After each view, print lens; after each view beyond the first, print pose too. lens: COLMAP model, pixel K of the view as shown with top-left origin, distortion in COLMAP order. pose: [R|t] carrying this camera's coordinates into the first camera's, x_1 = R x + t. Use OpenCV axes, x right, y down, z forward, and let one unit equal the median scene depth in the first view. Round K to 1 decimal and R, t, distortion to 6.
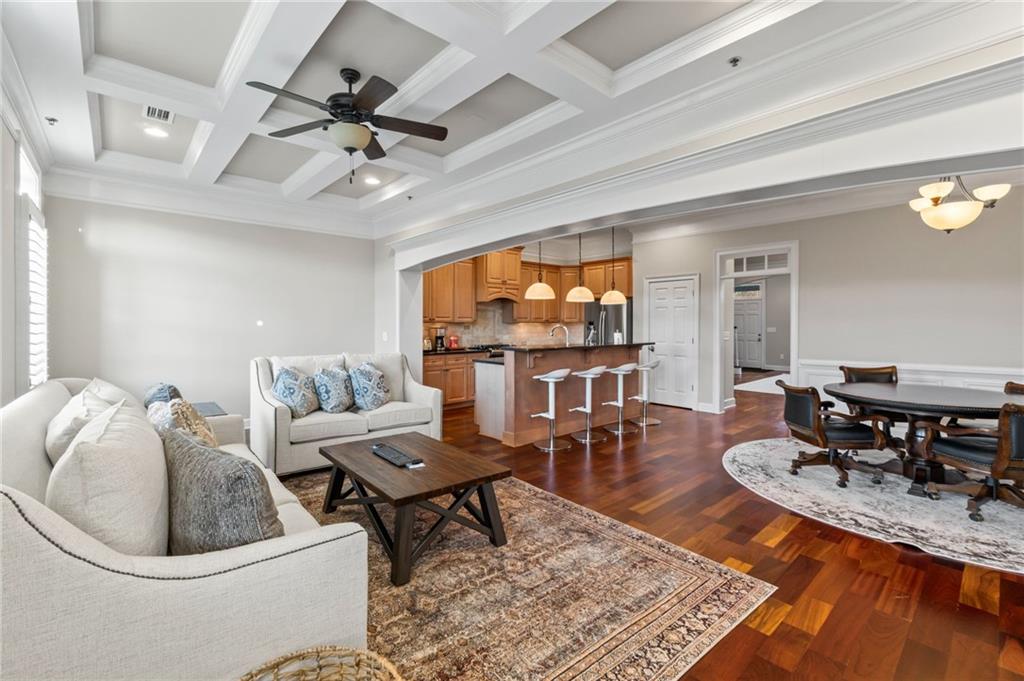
lens RADIAL K [[443.2, 0, 504.0], [0, 443.2, 326.4], [0, 0, 1]] dist [-0.006038, 0.000559]
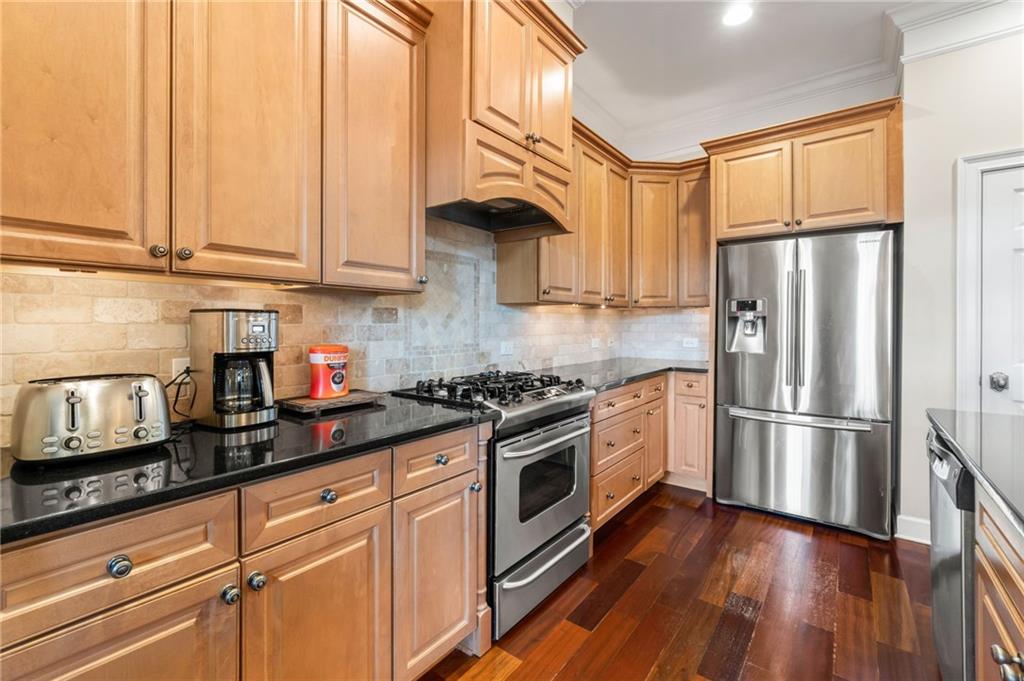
lens RADIAL K [[443.2, 0, 507.0], [0, 443.2, 323.5], [0, 0, 1]] dist [-0.006038, 0.000559]
pose [[0.981801, -0.000309, 0.189912, -0.161158], [0.002020, 0.999959, -0.008818, 0.026892], [-0.189901, 0.009041, 0.981762, 1.853302]]
